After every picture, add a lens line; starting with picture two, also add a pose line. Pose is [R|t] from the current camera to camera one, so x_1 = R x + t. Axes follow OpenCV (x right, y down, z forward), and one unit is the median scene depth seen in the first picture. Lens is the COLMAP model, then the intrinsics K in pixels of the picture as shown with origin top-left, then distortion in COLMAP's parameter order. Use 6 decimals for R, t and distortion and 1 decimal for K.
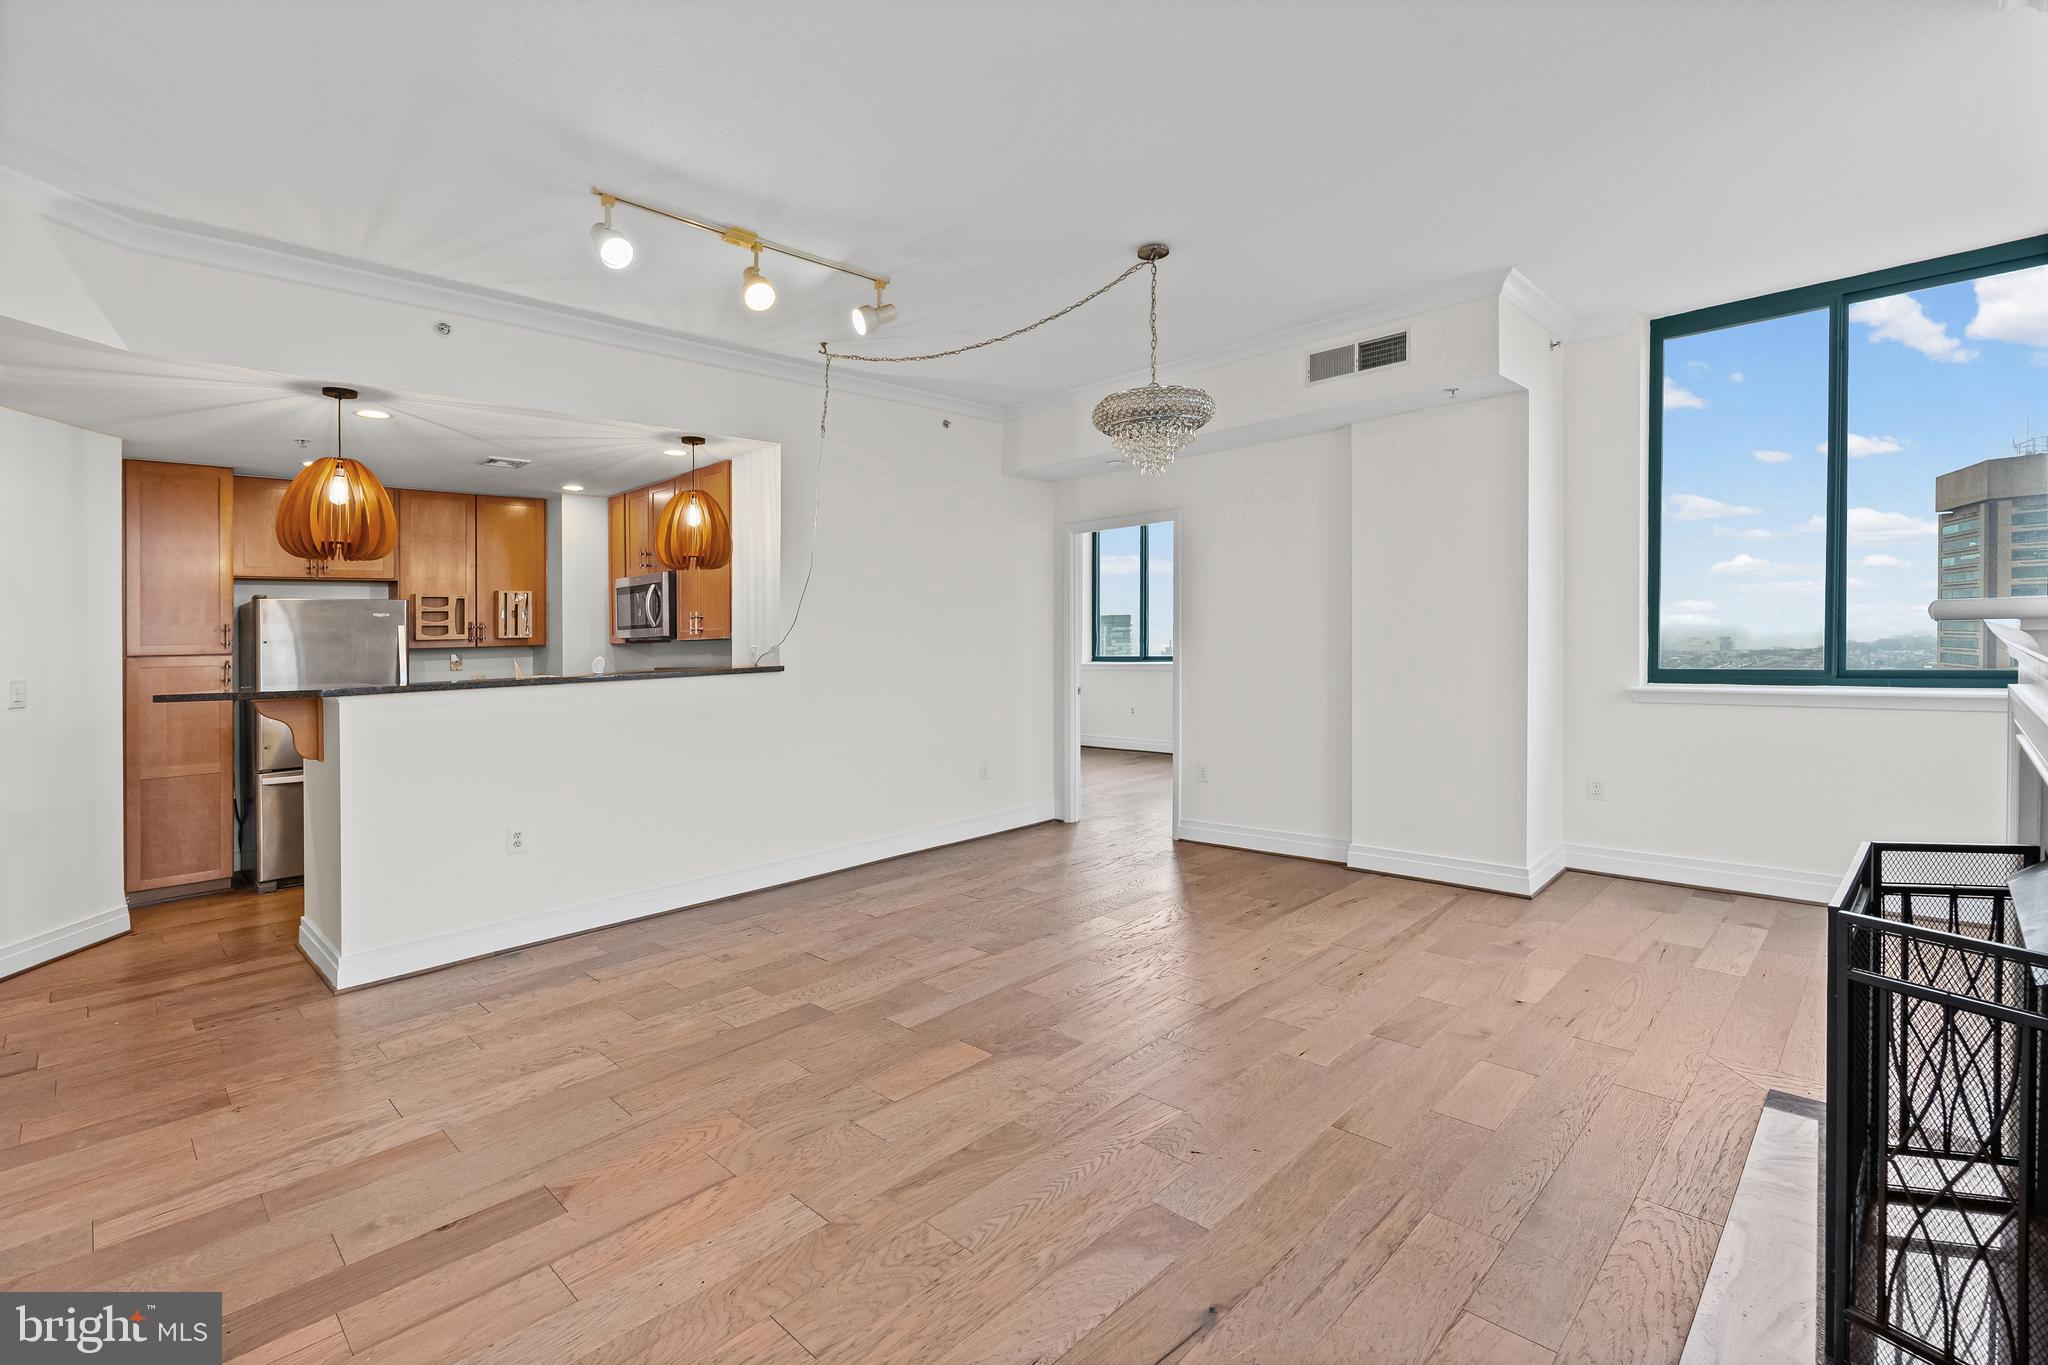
lens RADIAL K [[924.5, 0, 1017.7], [0, 924.5, 649.1], [0, 0, 1]] dist [-0.002586, 0.000632]
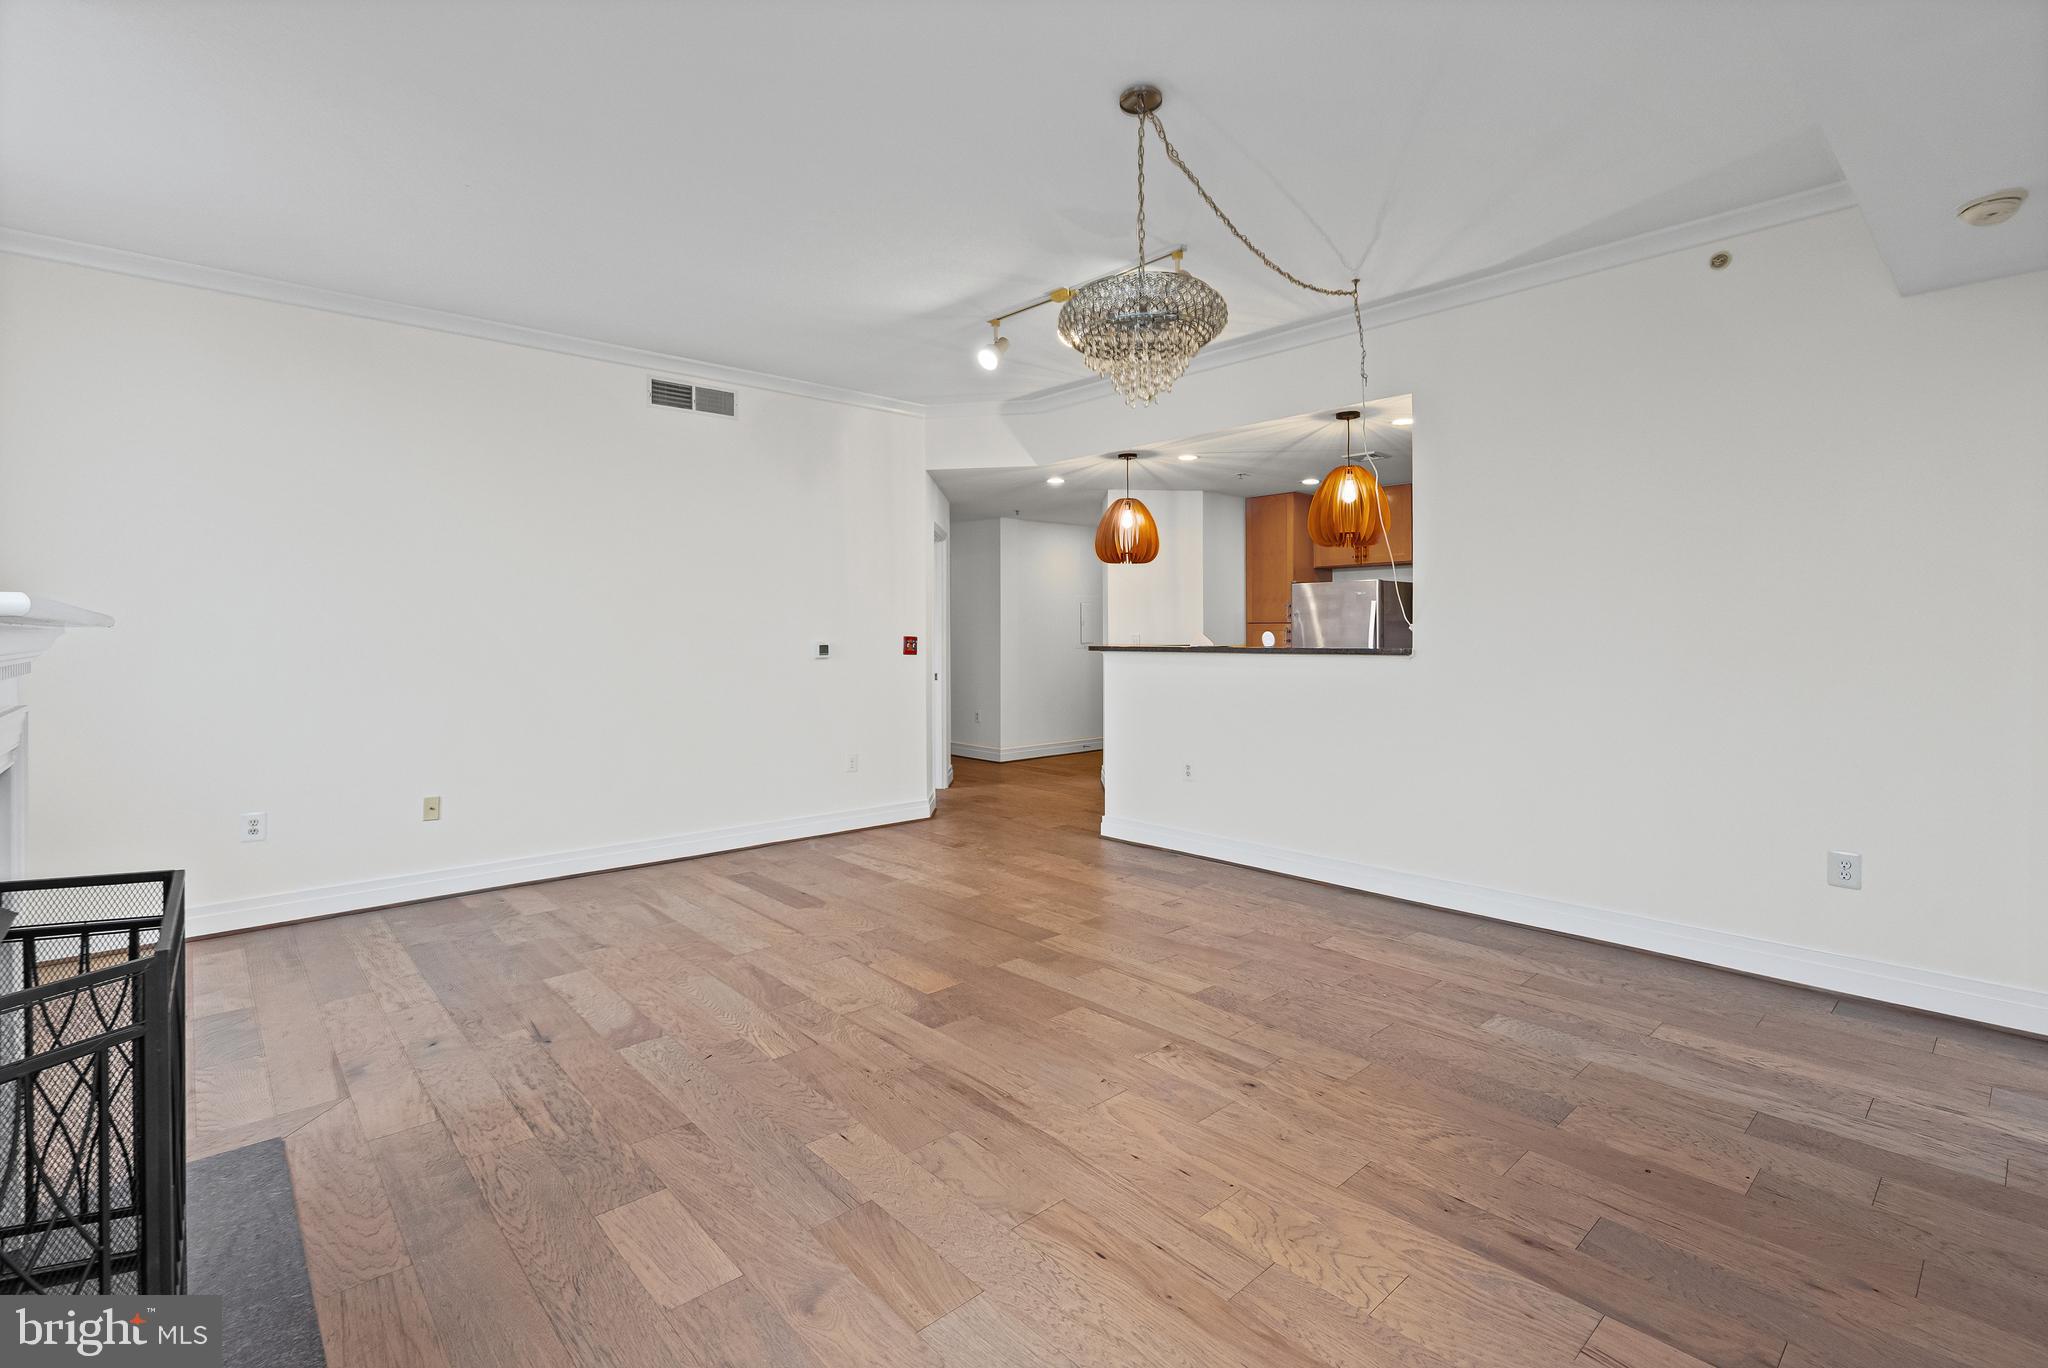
lens RADIAL K [[939.3, 0, 1021.5], [0, 939.3, 611.2], [0, 0, 1]] dist [-0.003241, -0.000345]
pose [[-0.060544, 0.006274, -0.998146, 0.834791], [-0.006157, 0.999959, 0.006659, -0.027364], [0.998147, 0.006549, -0.060503, 0.890886]]
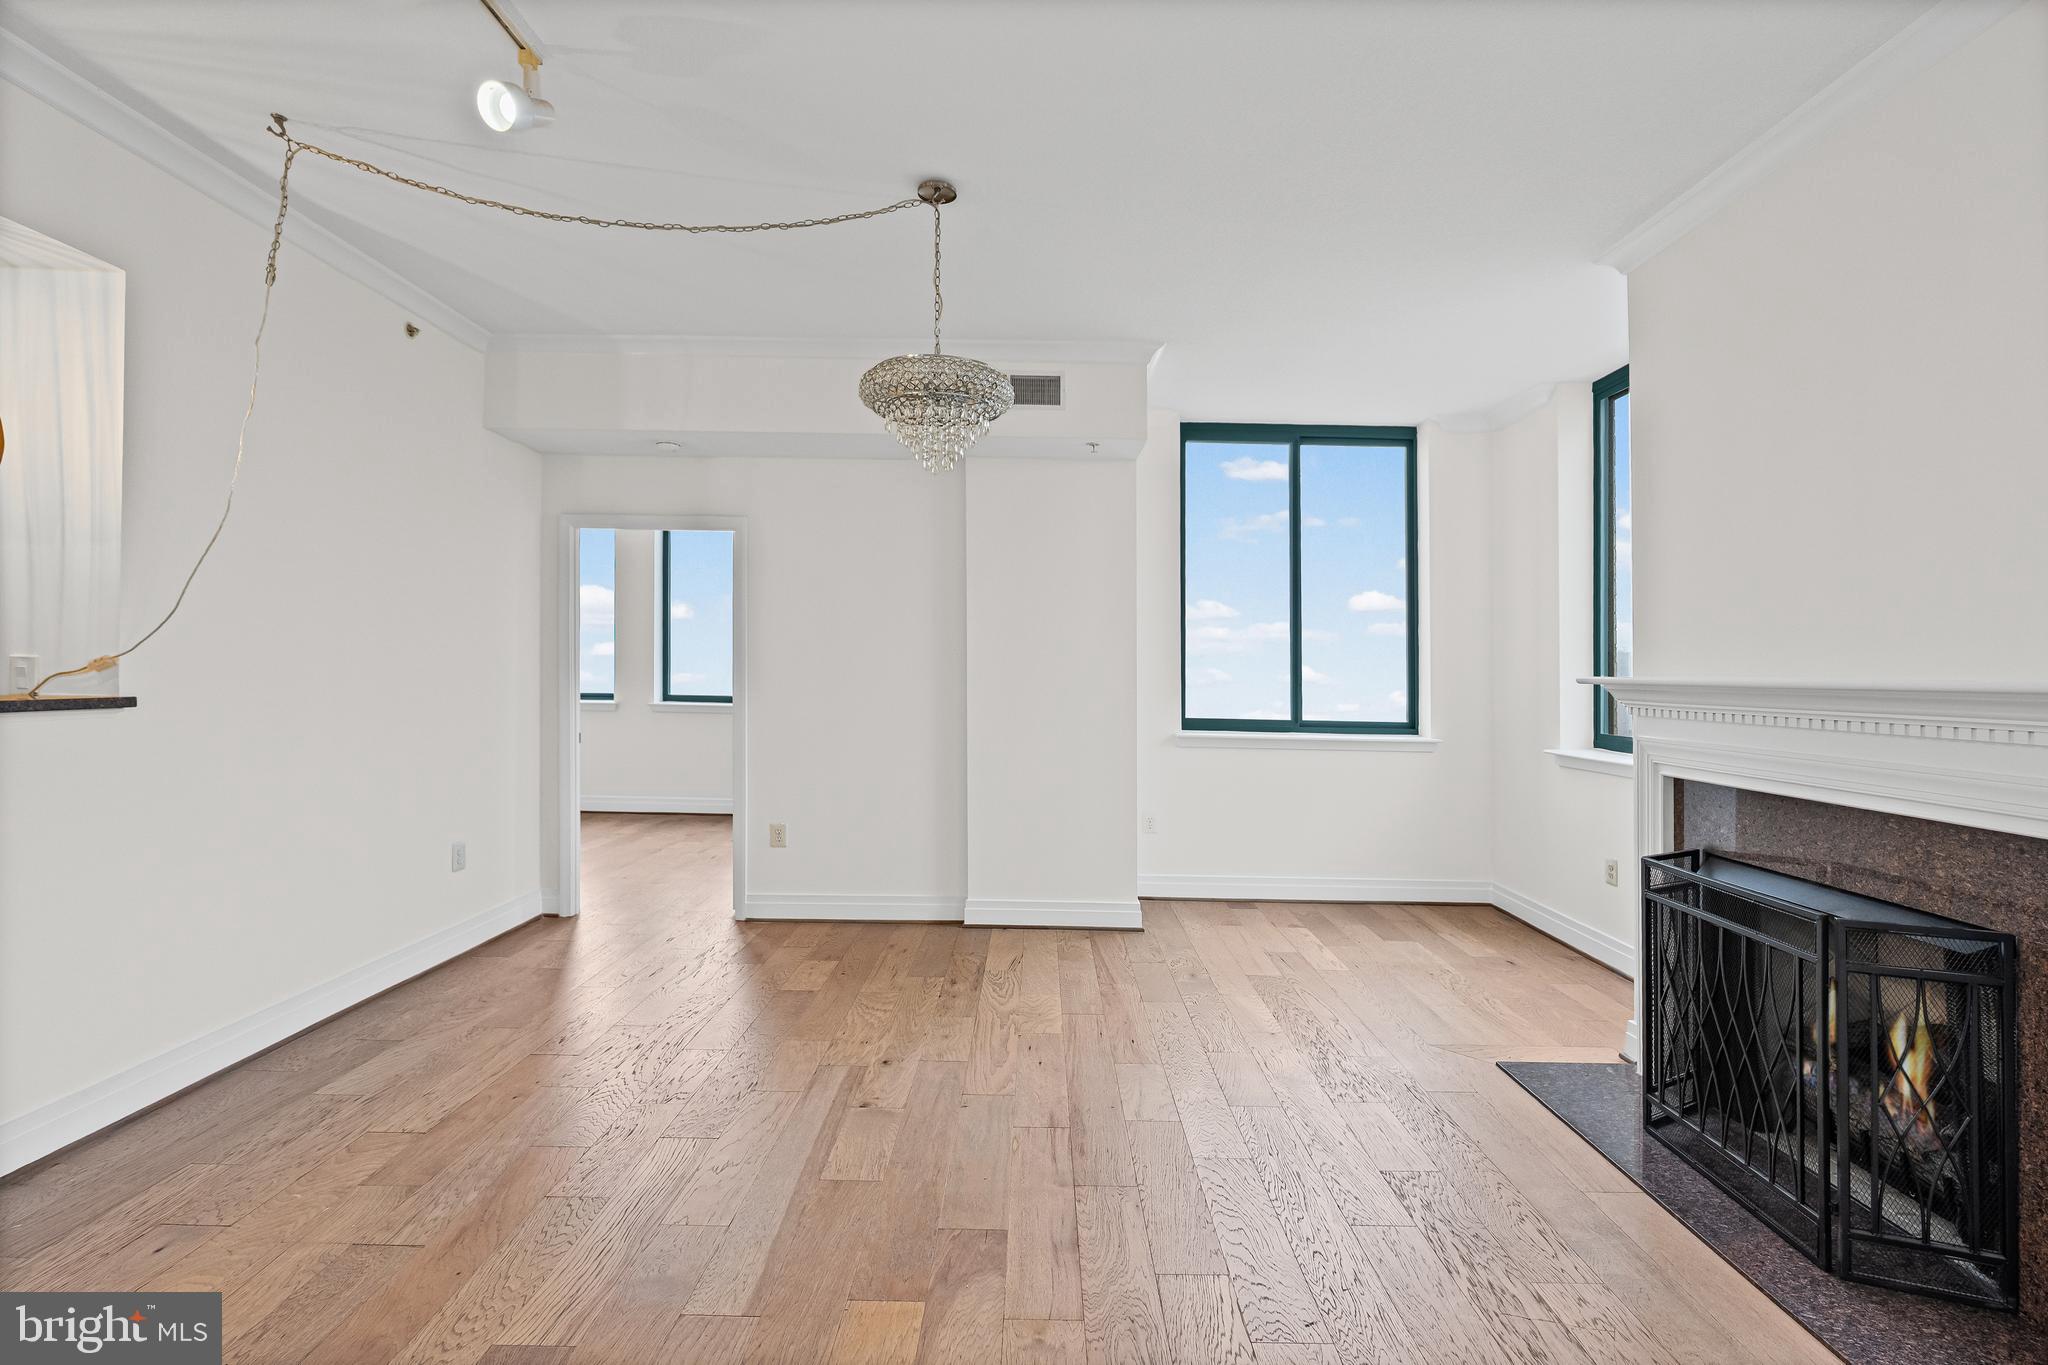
lens RADIAL K [[921.3, 0, 1031.2], [0, 921.3, 689.0], [0, 0, 1]] dist [-0.002535, 0.000386]
pose [[0.715530, 0.030892, 0.697899, -0.333856], [-0.030298, 0.999454, -0.013176, 0.007340], [-0.697925, -0.011717, 0.716075, 0.365283]]
